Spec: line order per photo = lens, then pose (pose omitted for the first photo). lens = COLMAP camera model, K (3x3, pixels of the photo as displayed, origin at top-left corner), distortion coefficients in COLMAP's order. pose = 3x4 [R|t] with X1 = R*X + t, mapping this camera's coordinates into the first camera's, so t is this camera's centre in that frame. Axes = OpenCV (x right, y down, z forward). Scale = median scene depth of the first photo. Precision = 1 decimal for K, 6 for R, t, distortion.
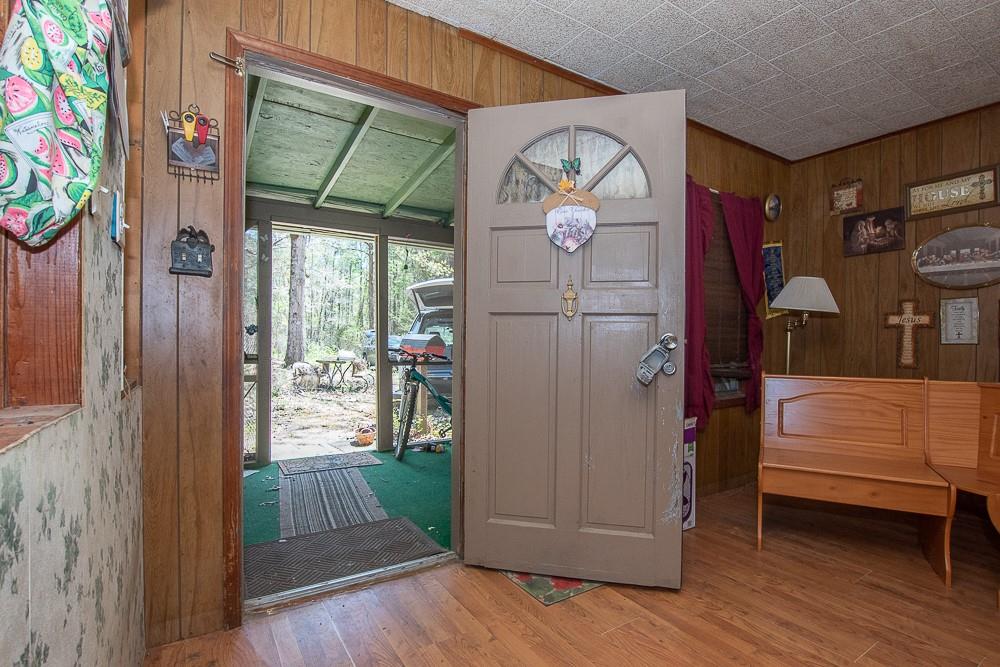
lens RADIAL K [[492.3, 0, 501.9], [0, 492.3, 337.5], [0, 0, 1]] dist [-0.006316, -0.000460]
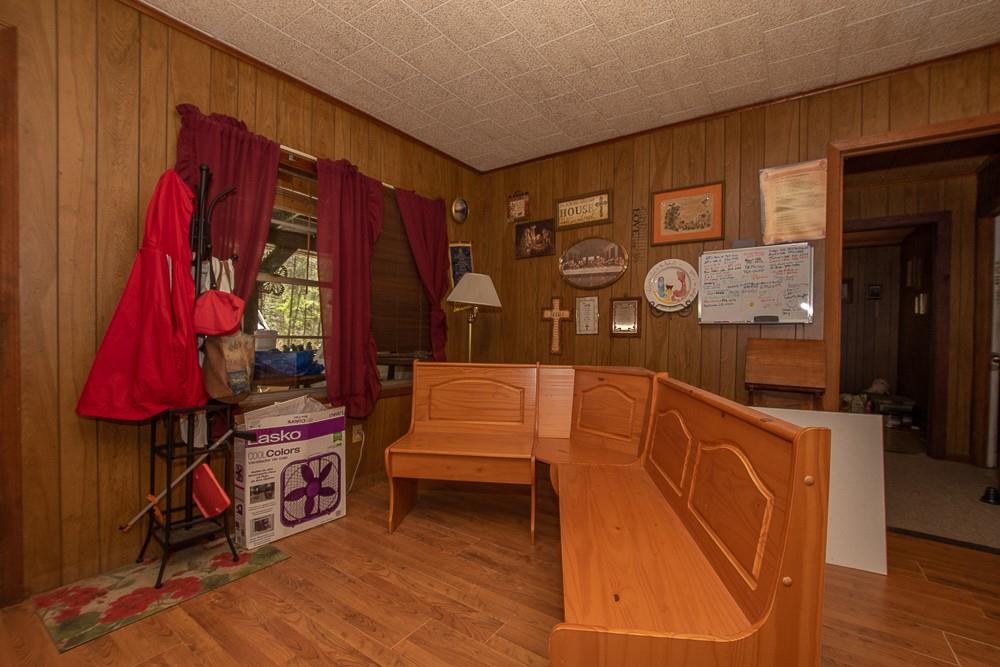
lens RADIAL K [[444.6, 0, 495.7], [0, 444.6, 335.5], [0, 0, 1]] dist [-0.010672, 0.001055]
pose [[0.933831, 0.002153, 0.357709, 0.308184], [-0.005278, 0.999956, 0.007760, 0.008483], [-0.357677, -0.009135, 0.933801, 0.044562]]
